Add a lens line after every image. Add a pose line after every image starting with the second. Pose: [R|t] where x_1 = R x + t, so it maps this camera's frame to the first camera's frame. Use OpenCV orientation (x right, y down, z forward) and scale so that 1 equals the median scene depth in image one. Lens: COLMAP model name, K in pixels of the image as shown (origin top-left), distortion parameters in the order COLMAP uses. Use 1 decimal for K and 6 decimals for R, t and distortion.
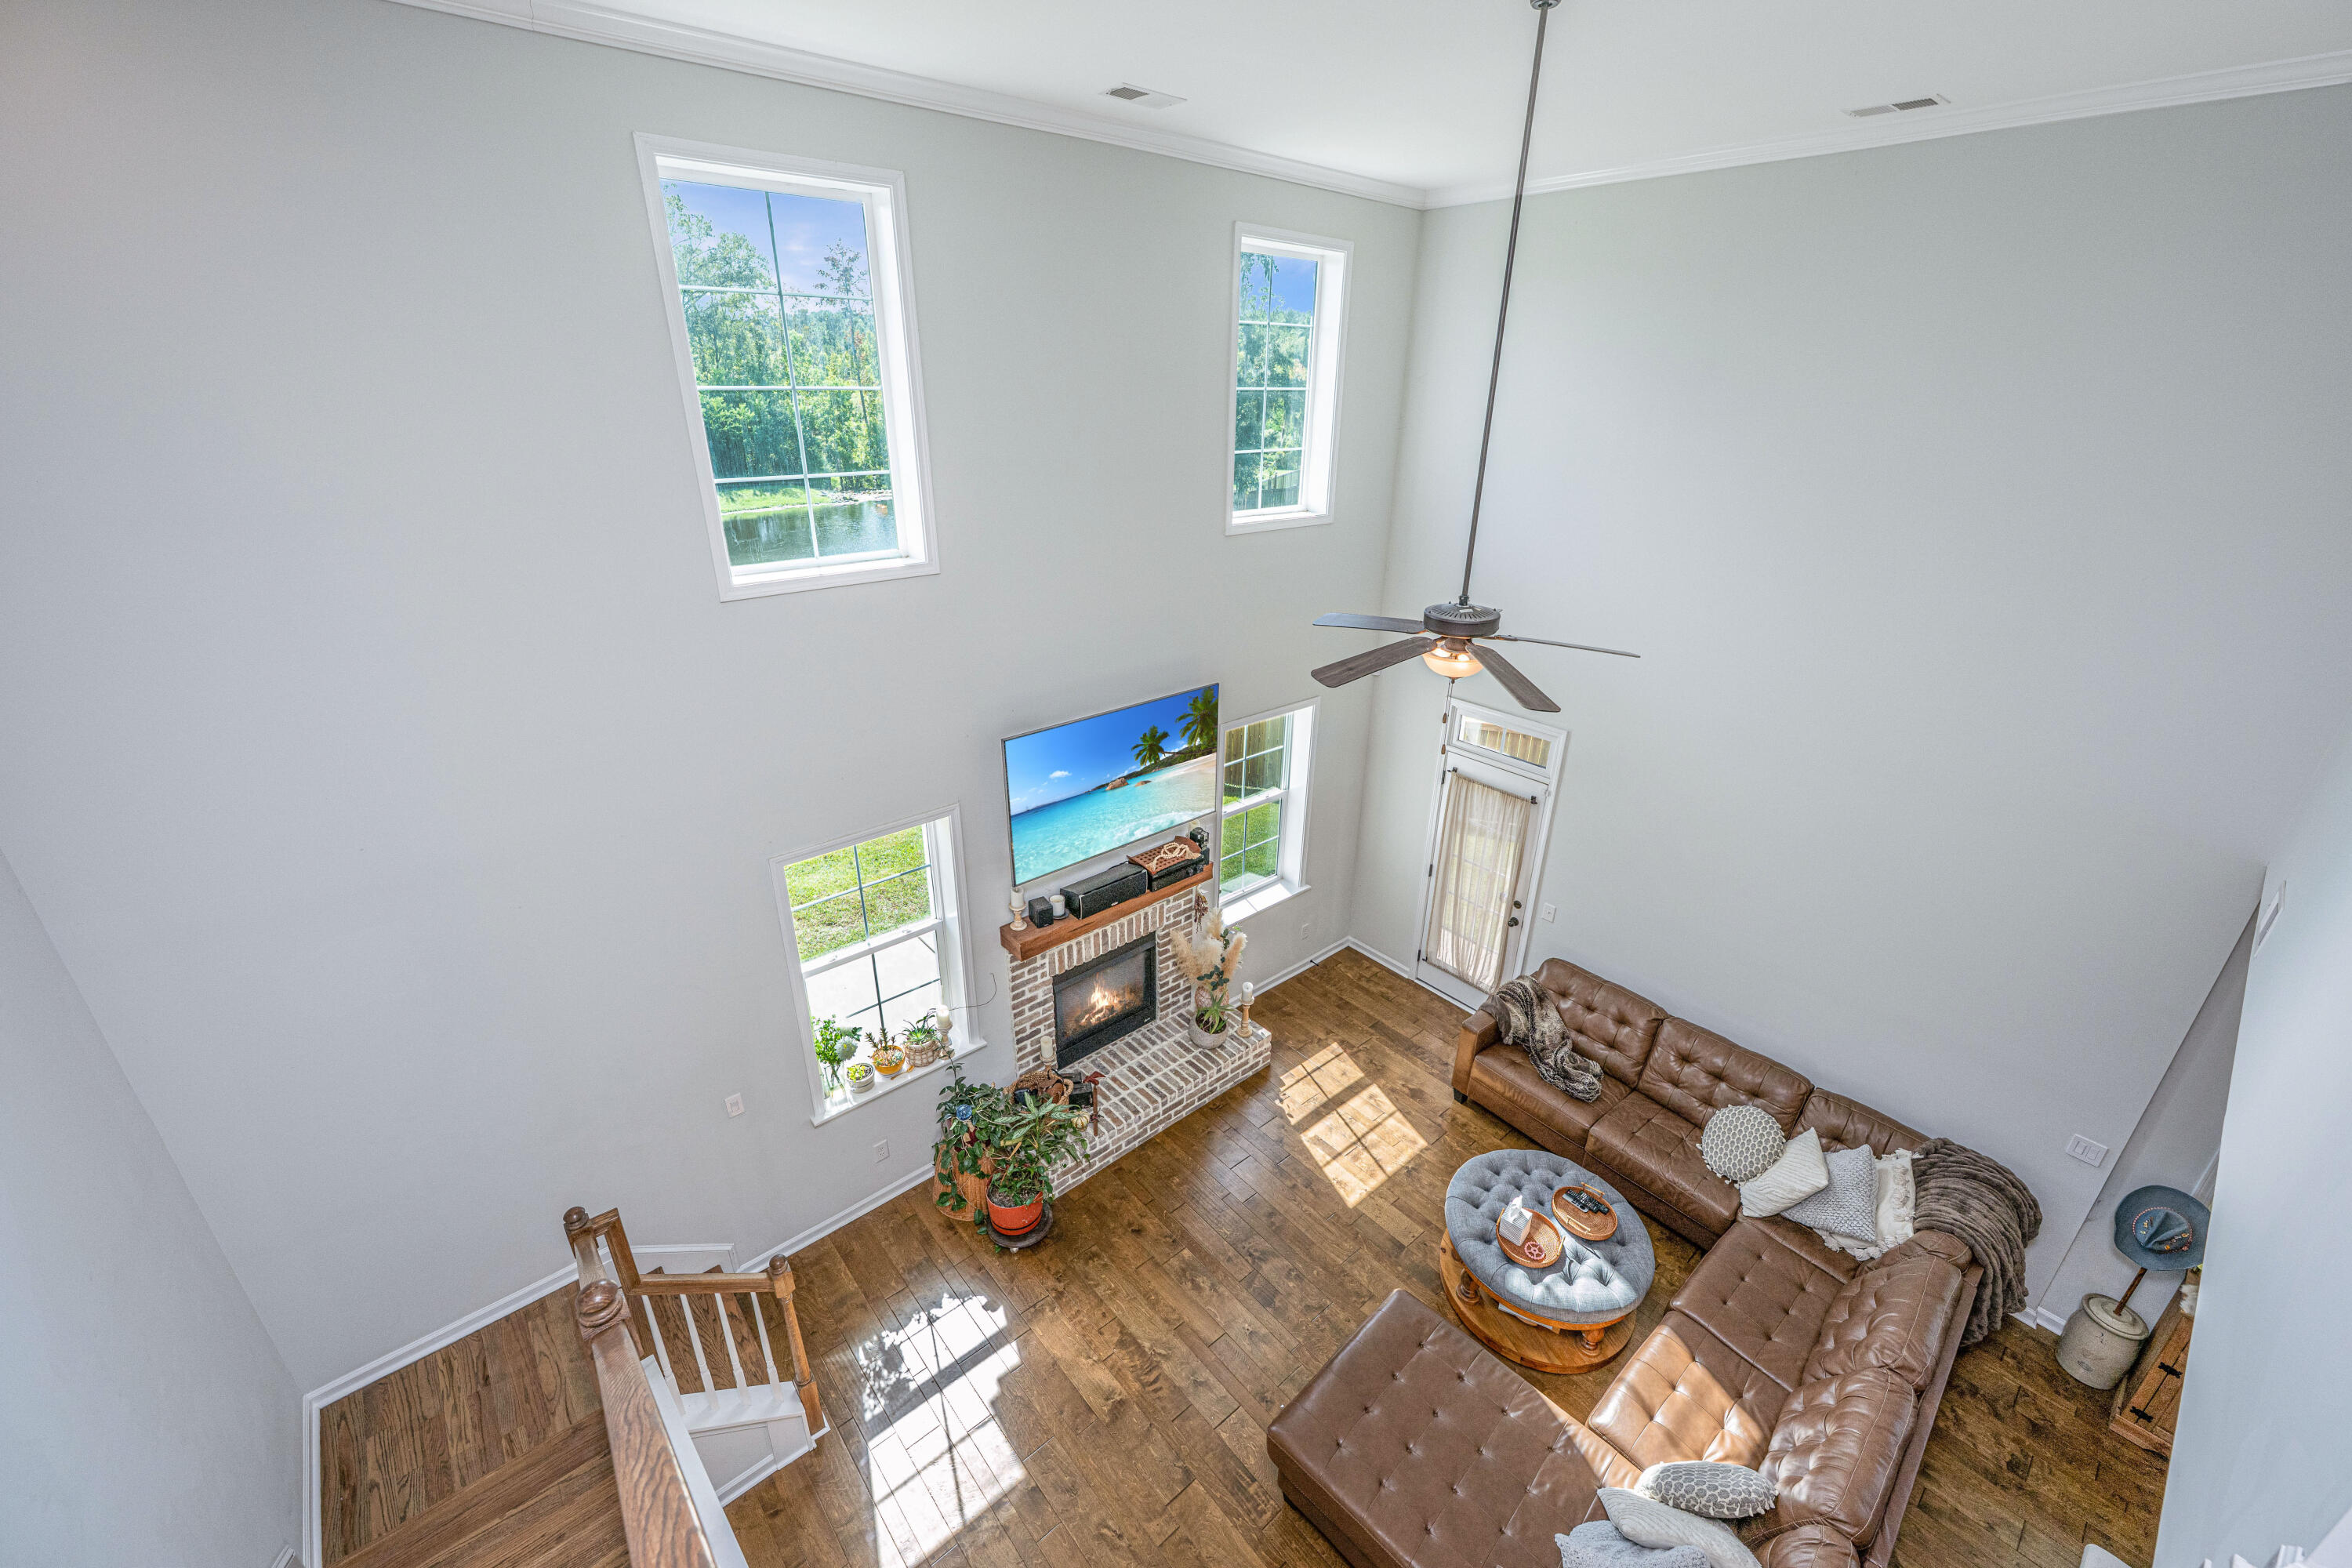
lens RADIAL K [[908.7, 0, 1176.0], [0, 908.7, 784.0], [0, 0, 1]] dist [0.001098, -0.000002]
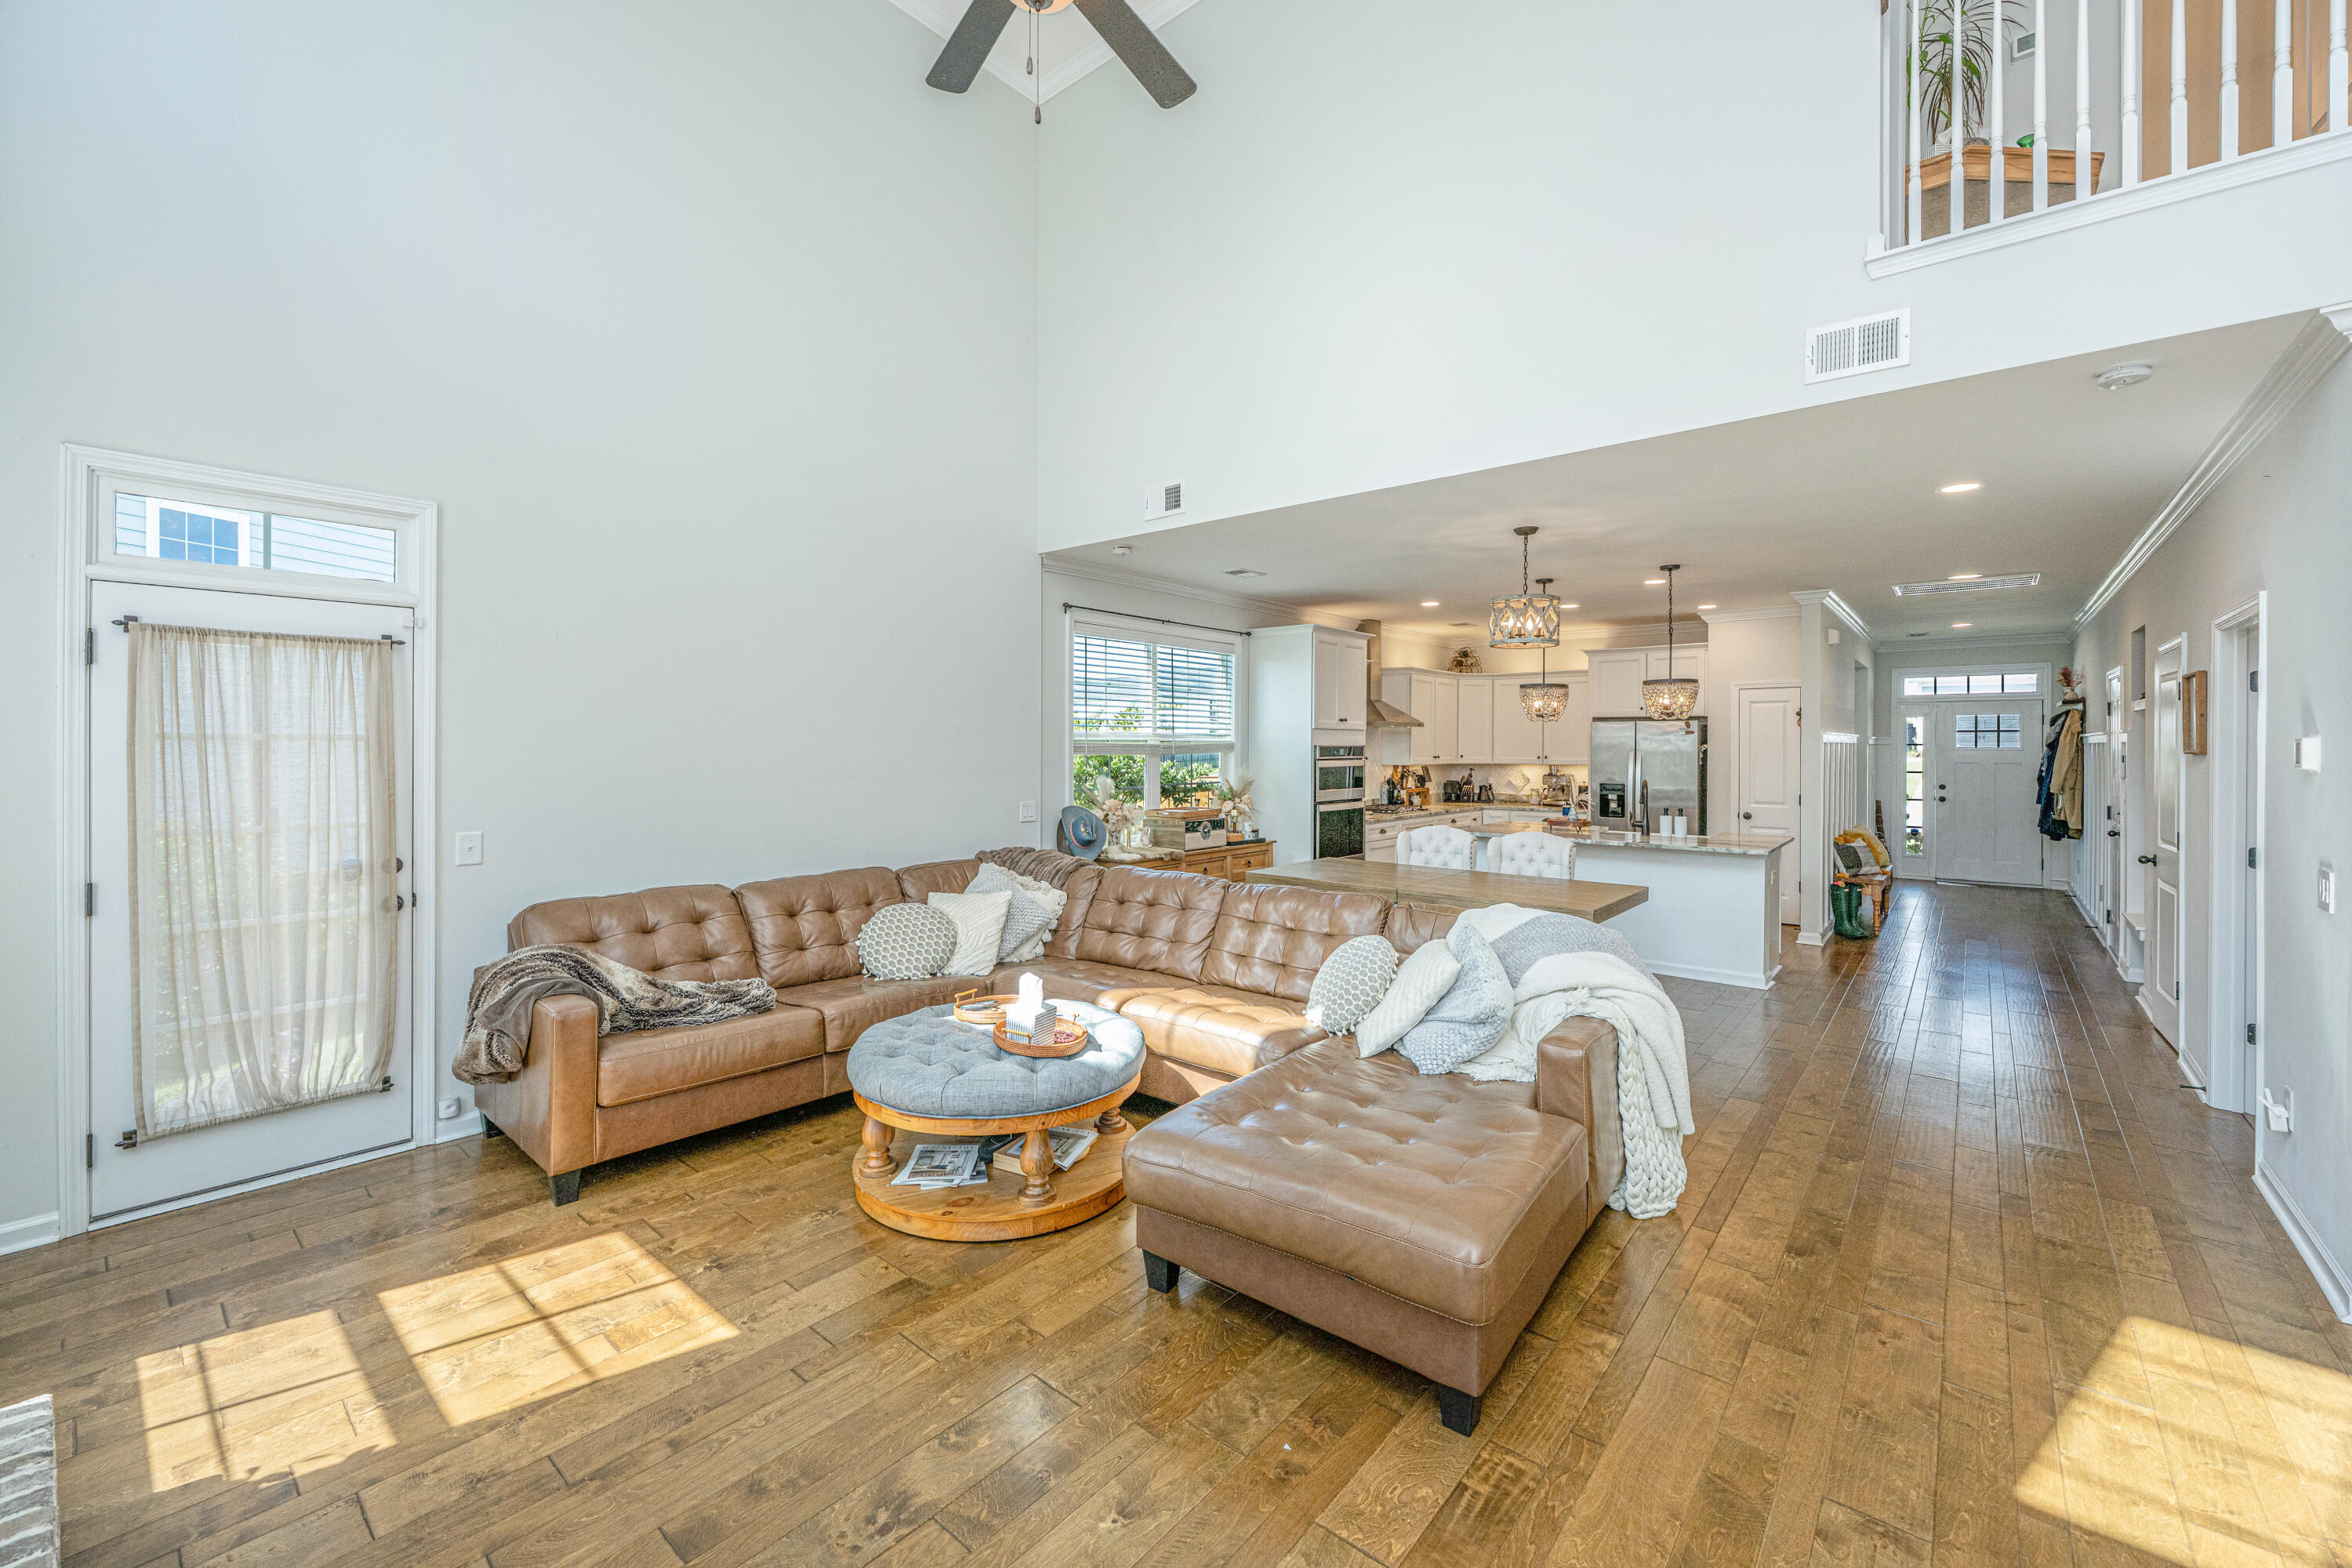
lens RADIAL K [[963.8, 0, 1188.2], [0, 963.8, 750.5], [0, 0, 1]] dist [-0.008248, 0.000158]
pose [[-0.162856, -0.016961, 0.986504, -0.259651], [0.384298, 0.919801, 0.079256, 0.231176], [-0.908732, 0.392019, -0.143276, 0.741377]]
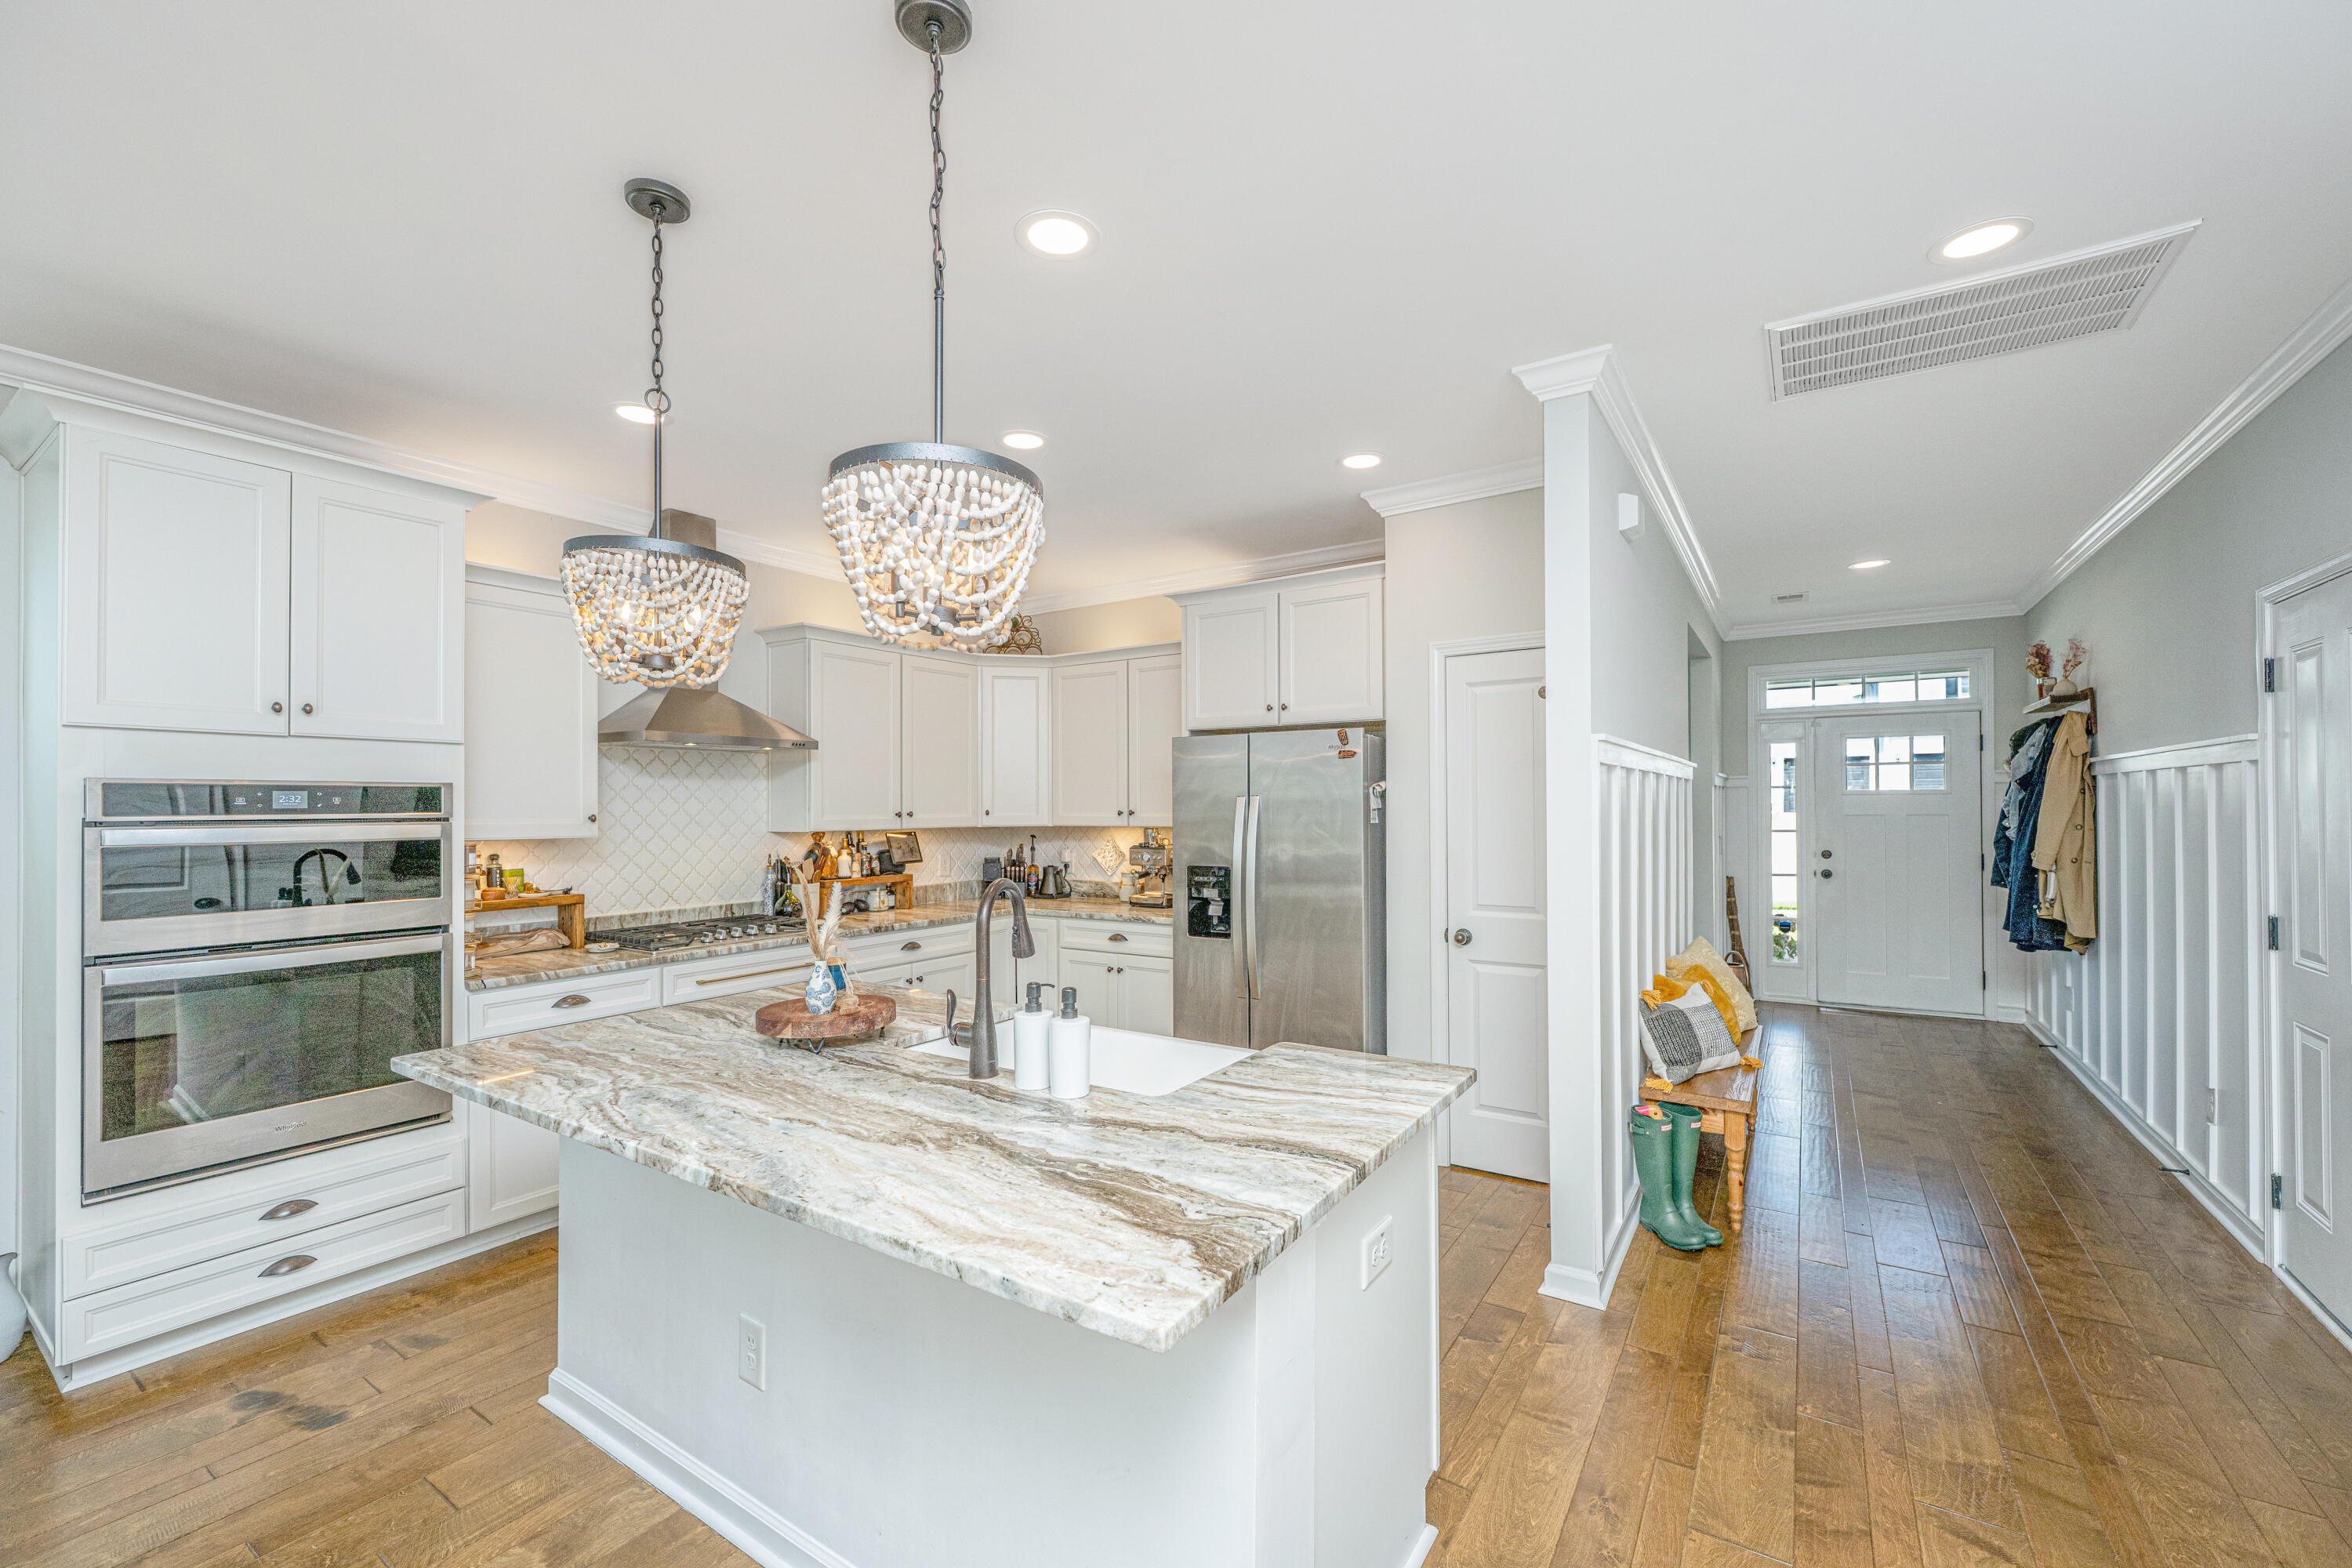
lens RADIAL K [[942.4, 0, 1204.7], [0, 942.4, 801.1], [0, 0, 1]] dist [-0.000240, -0.000323]
pose [[-0.278022, -0.004082, 0.960566, 0.456033], [0.381148, 0.917432, 0.114216, 0.532240], [-0.881720, 0.397873, -0.253510, 0.094153]]
